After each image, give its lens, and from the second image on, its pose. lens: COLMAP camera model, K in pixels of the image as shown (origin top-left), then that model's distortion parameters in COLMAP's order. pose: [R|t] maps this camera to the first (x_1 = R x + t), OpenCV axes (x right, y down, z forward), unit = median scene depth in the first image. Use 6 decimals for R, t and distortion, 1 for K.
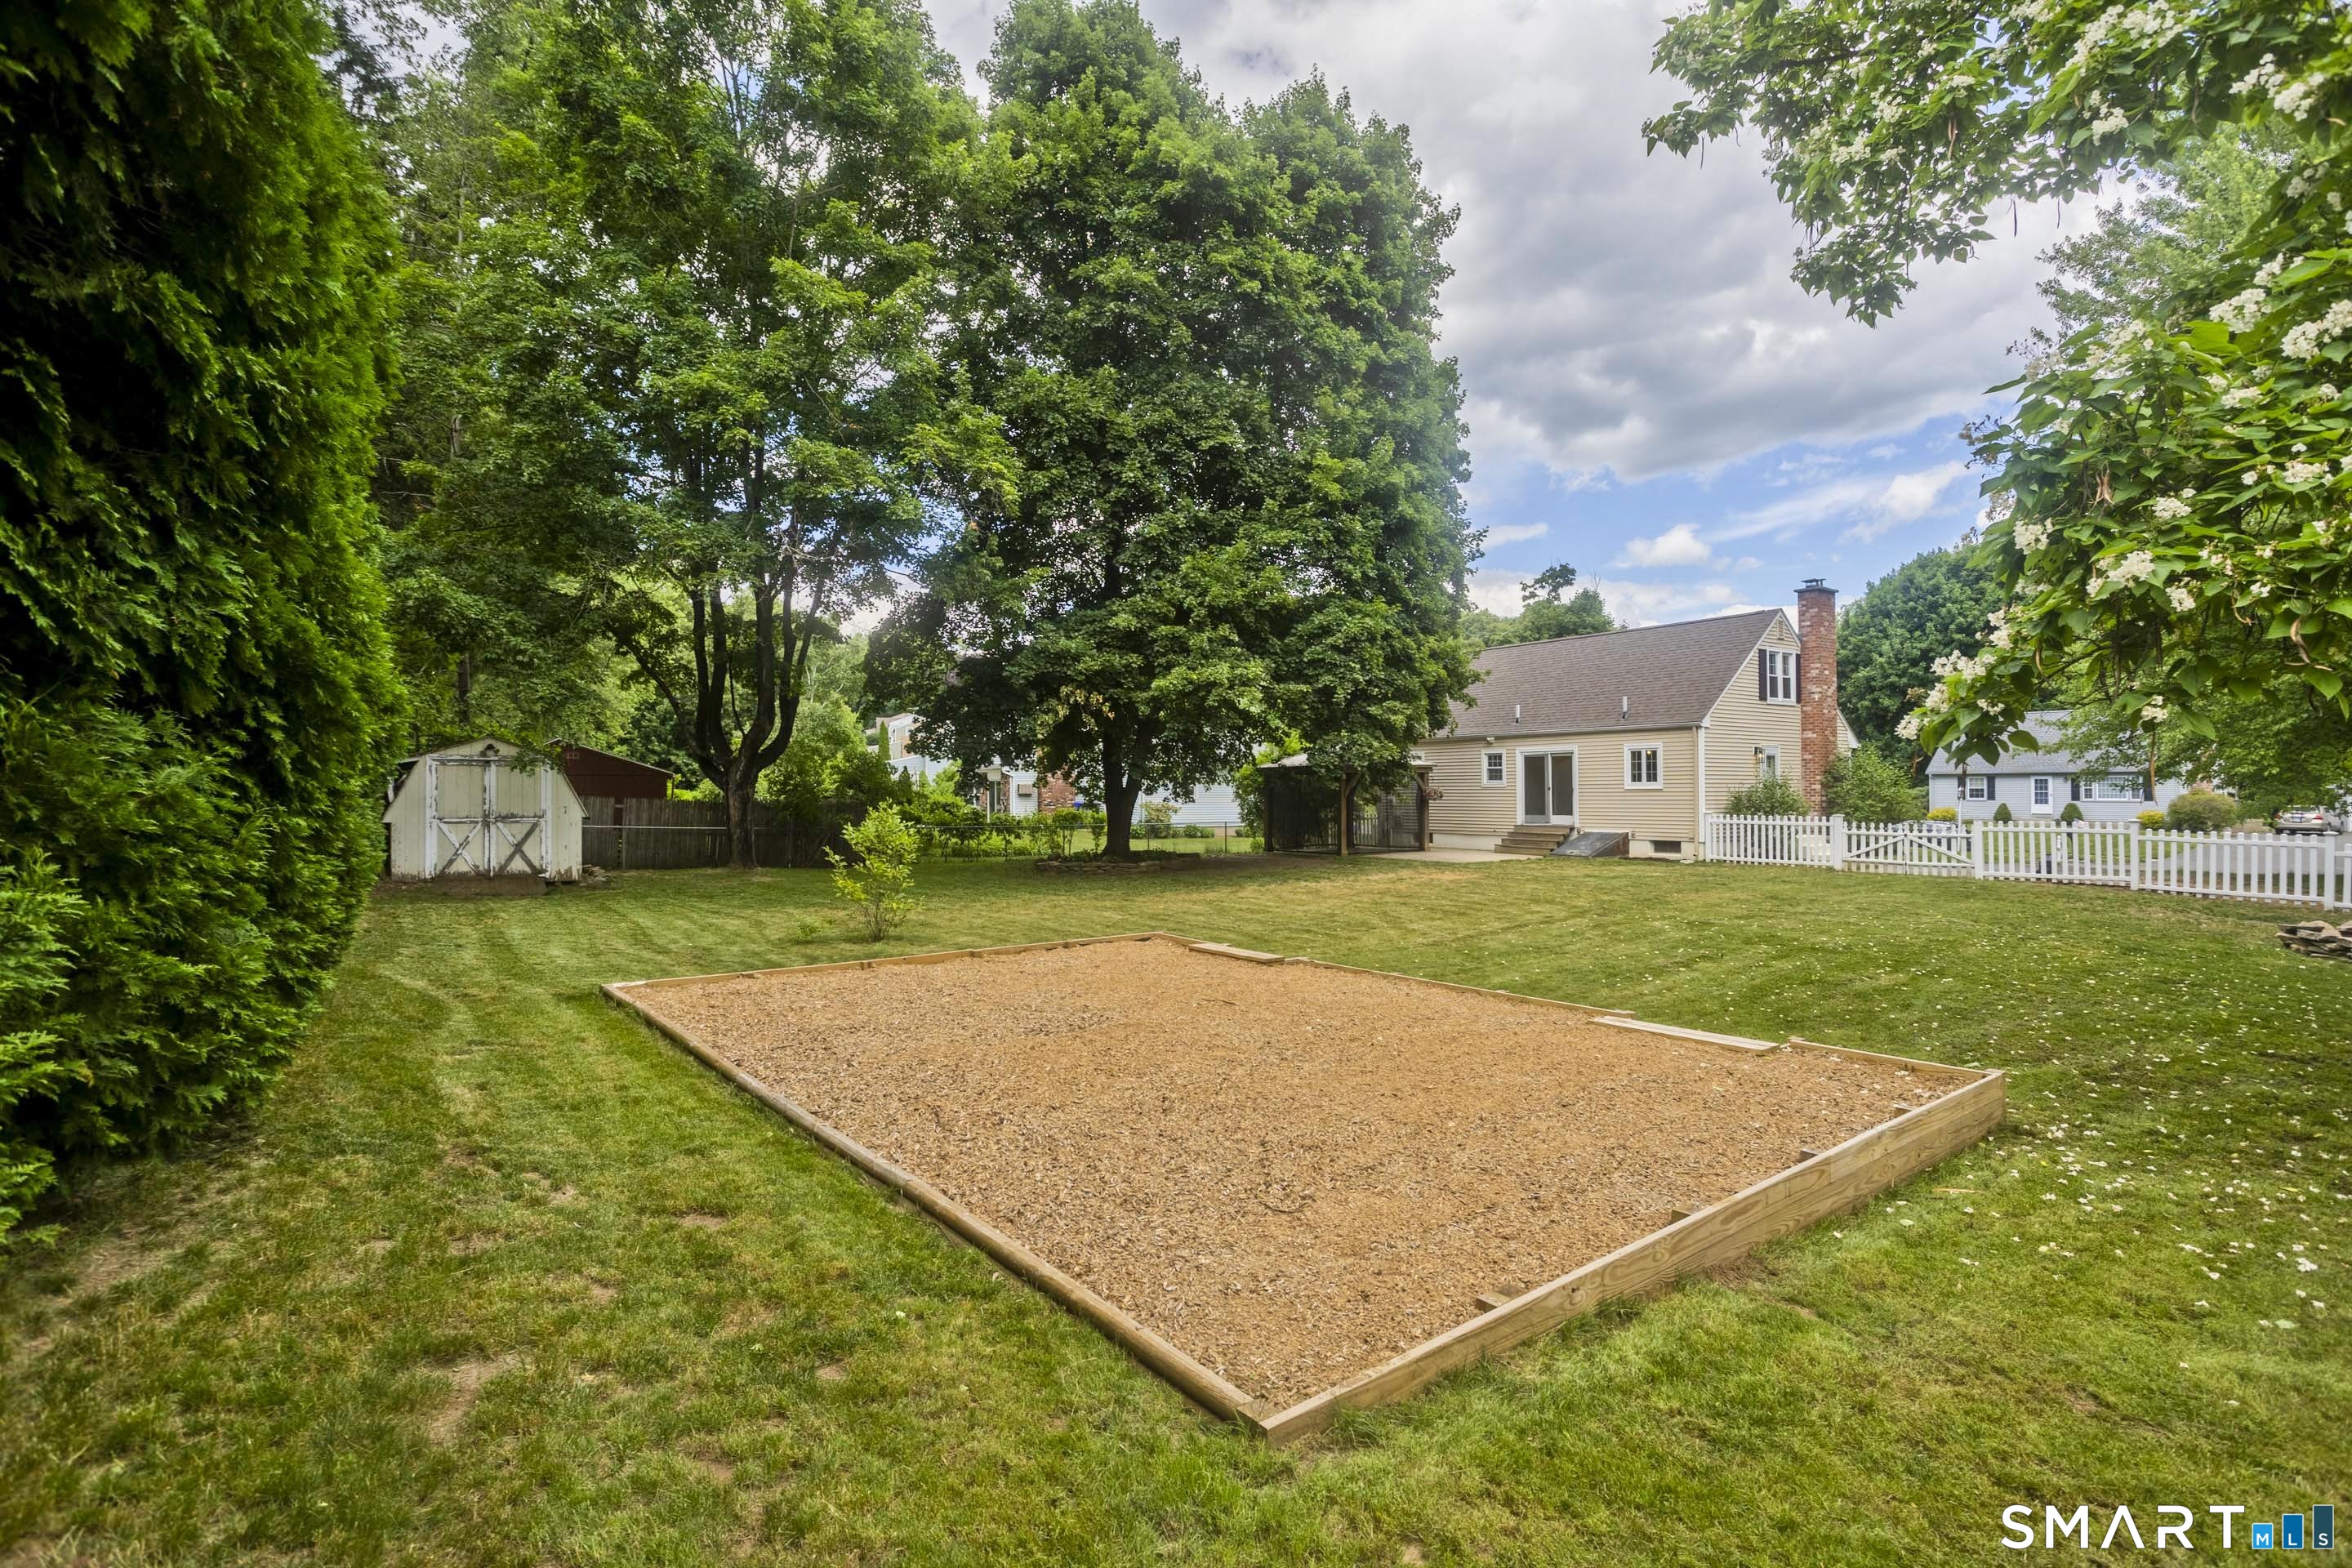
lens RADIAL K [[1137.2, 0, 1182.9], [0, 1137.2, 786.2], [0, 0, 1]] dist [-0.001060, 0.000409]
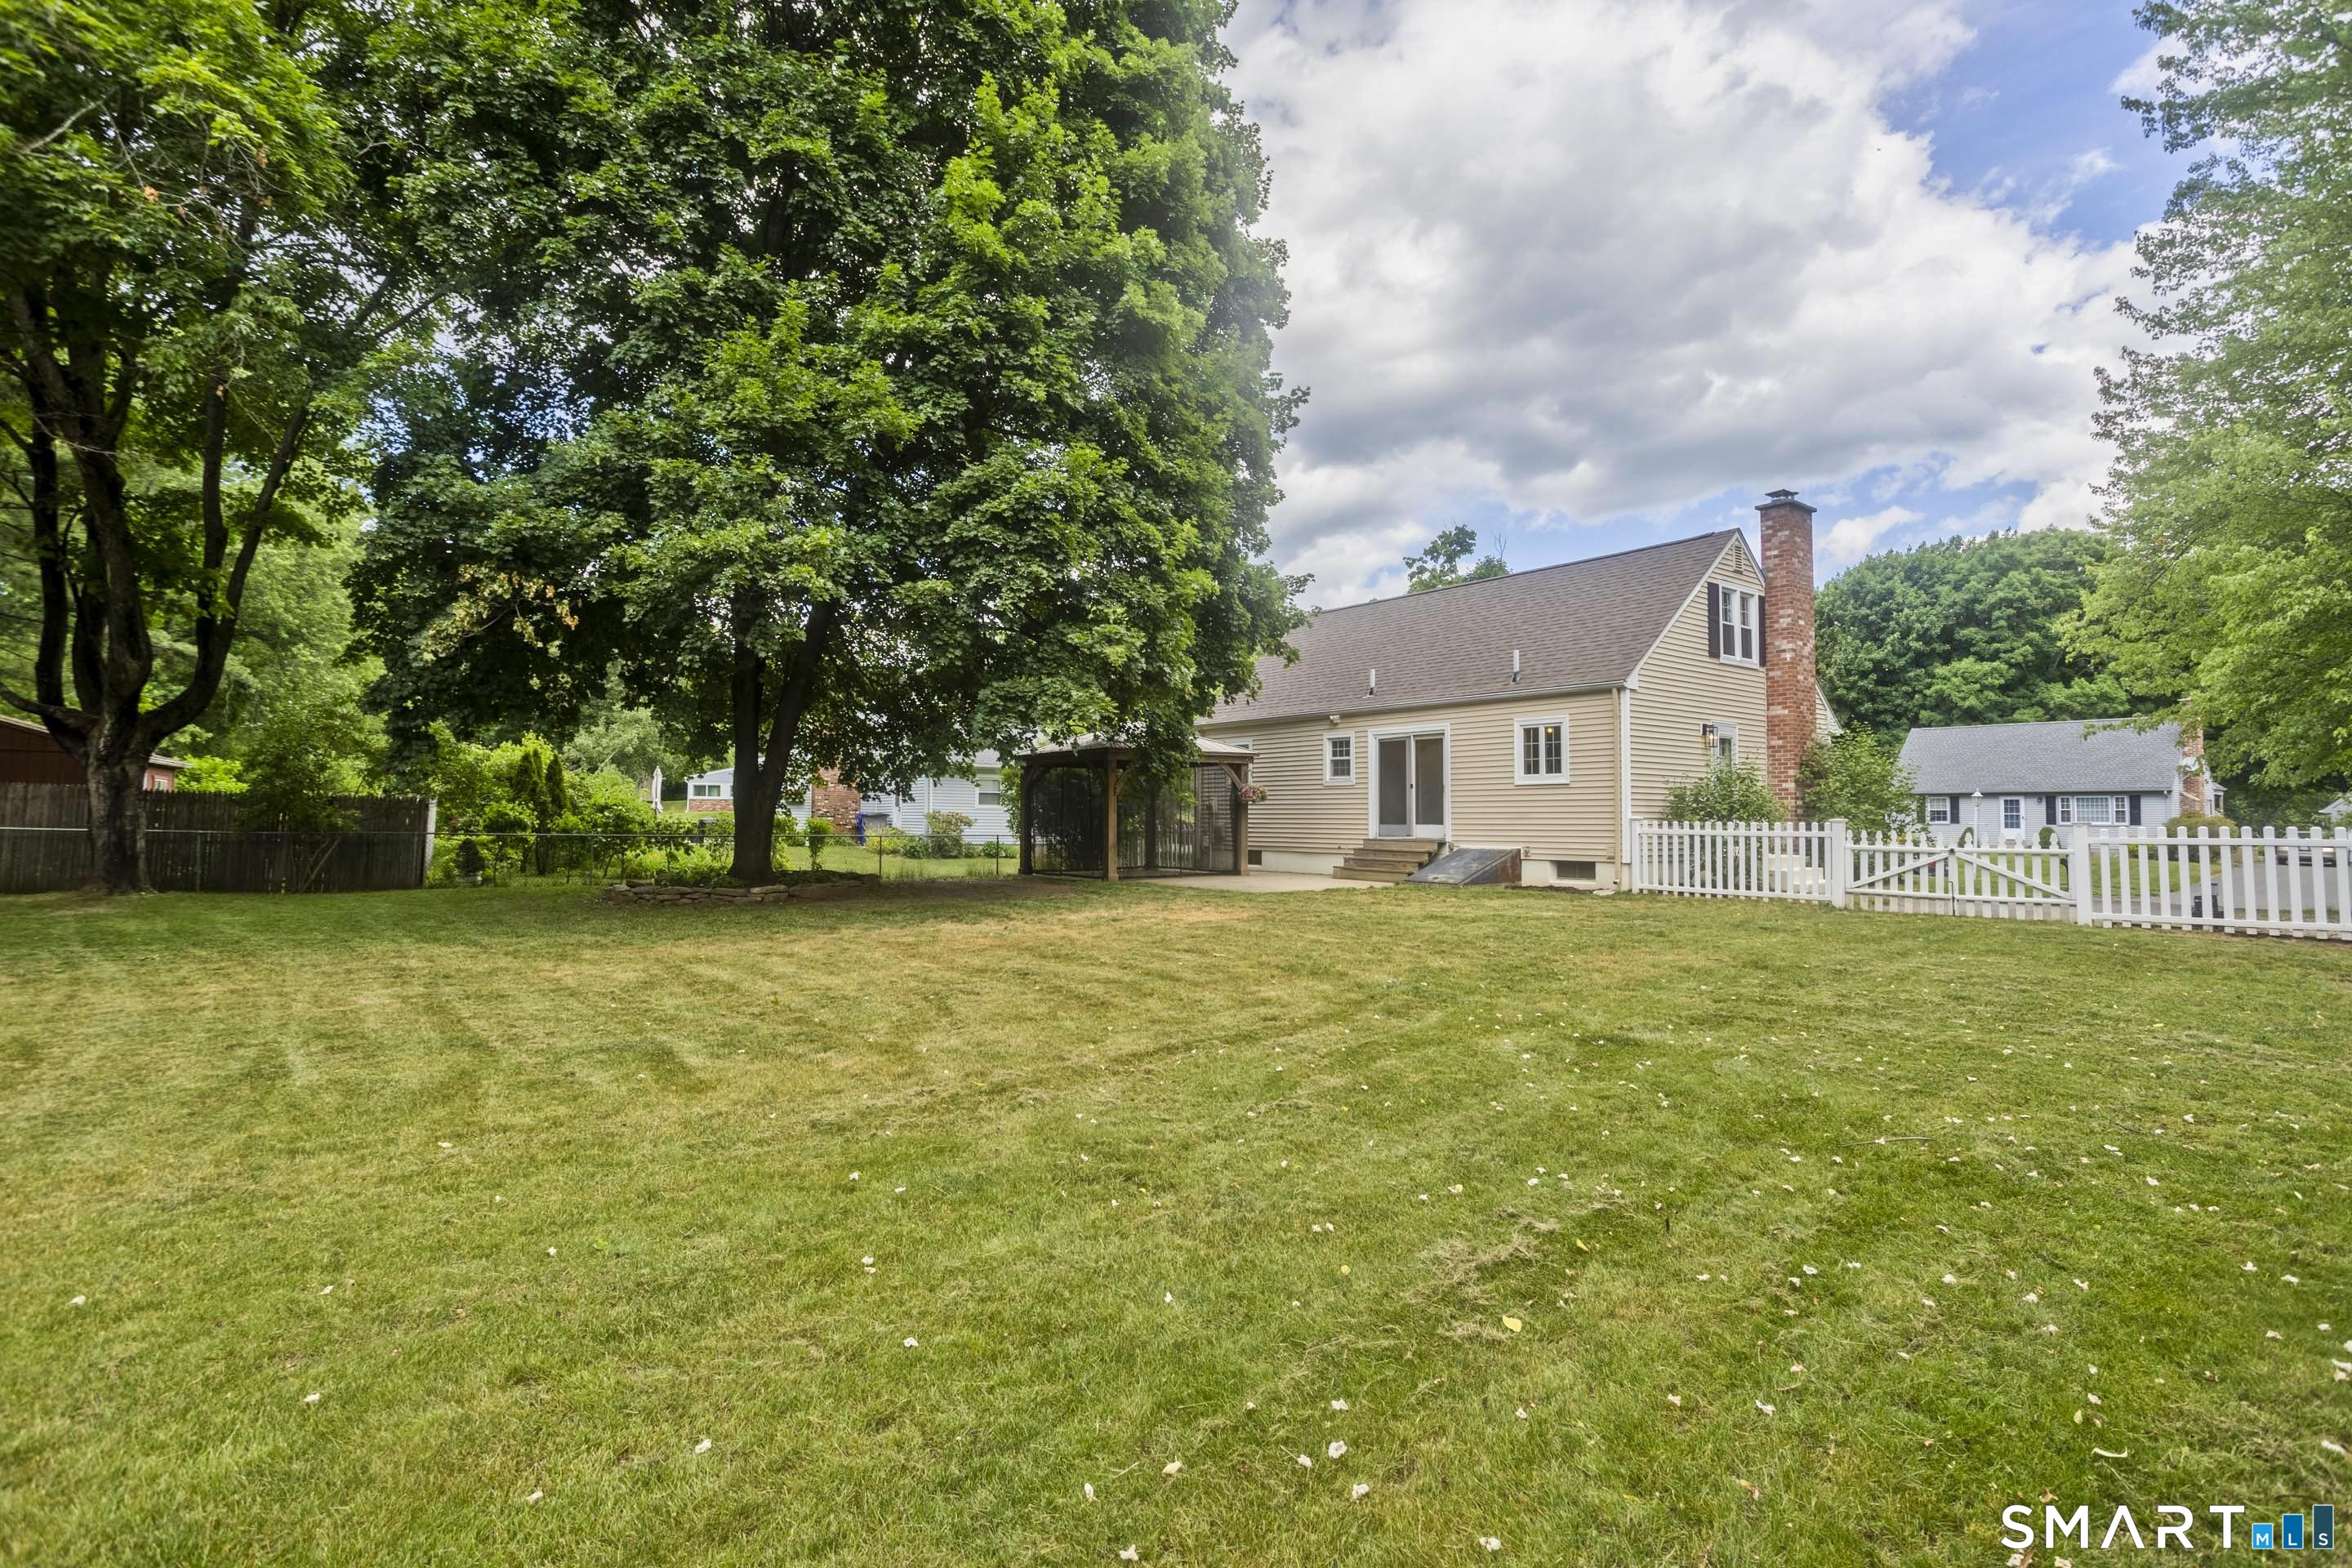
lens RADIAL K [[1137.2, 0, 1170.2], [0, 1137.2, 784.0], [0, 0, 1]] dist [-0.001060, 0.000409]
pose [[0.999207, 0.009169, 0.038743, 0.156271], [-0.008177, 0.999637, -0.025685, 0.021157], [-0.038964, 0.025348, 0.998919, 0.329090]]
